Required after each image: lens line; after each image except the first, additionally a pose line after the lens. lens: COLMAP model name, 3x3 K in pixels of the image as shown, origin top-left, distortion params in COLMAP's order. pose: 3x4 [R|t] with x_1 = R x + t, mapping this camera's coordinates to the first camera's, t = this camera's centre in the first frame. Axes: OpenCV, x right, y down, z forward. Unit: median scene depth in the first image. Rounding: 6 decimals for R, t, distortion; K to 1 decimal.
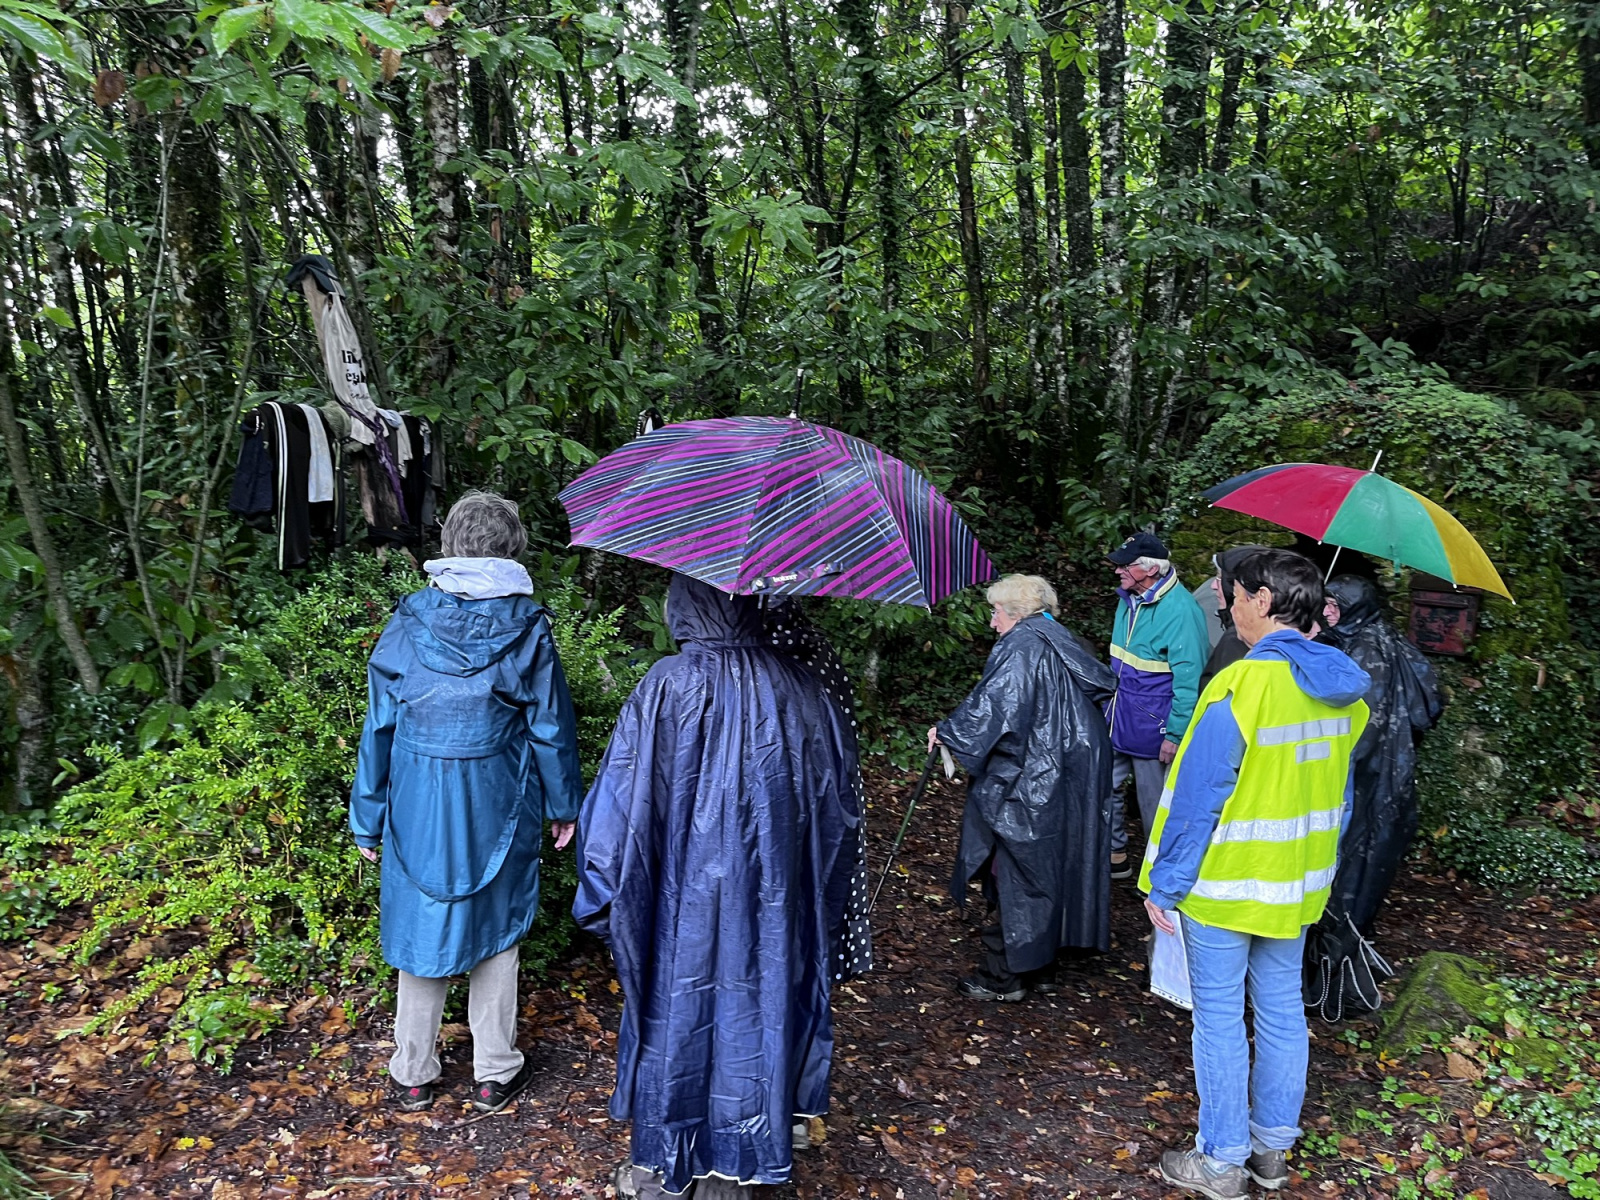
lens RADIAL K [[1220.2, 0, 795.5], [0, 1220.2, 582.2], [0, 0, 1]] dist [0.079037, -0.119620]
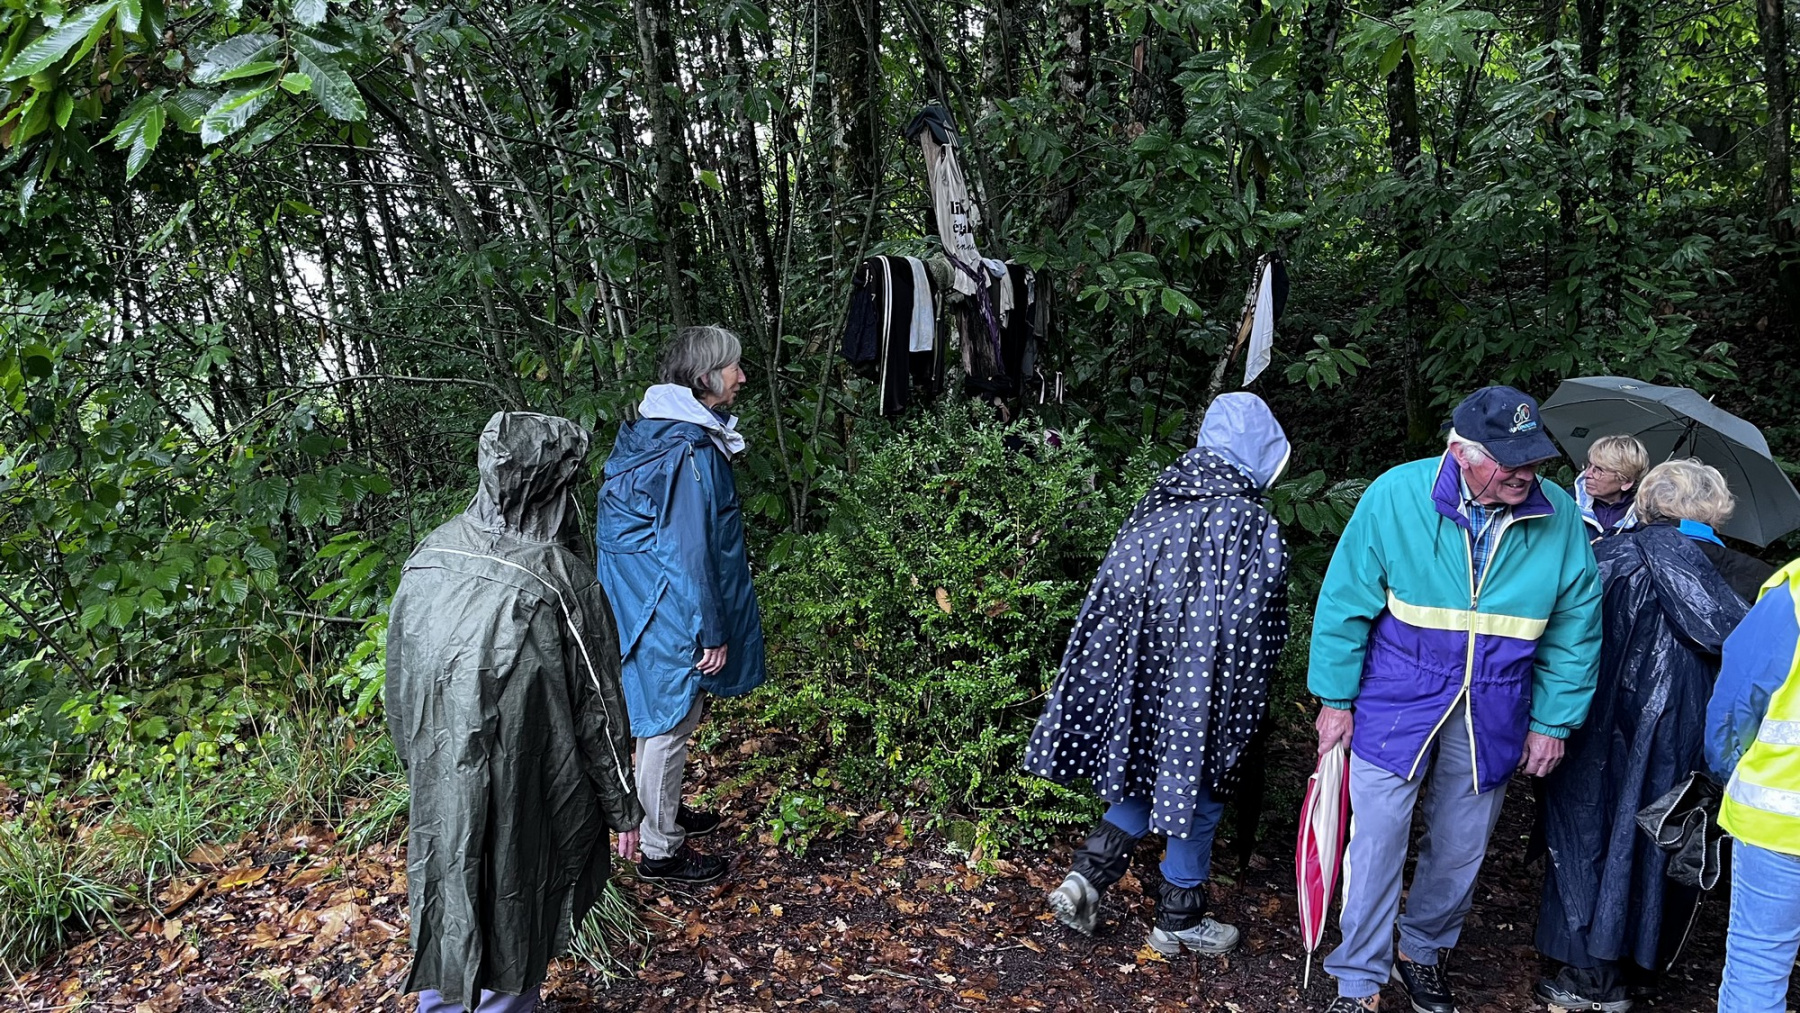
lens RADIAL K [[1382.3, 0, 891.1], [0, 1382.3, 513.3], [0, 0, 1]] dist [0.080091, -0.115713]
pose [[0.902760, 0.074104, -0.423713, 0.080013], [-0.049704, 0.996421, 0.068368, -0.005985], [0.427263, -0.040659, 0.903213, -0.060088]]
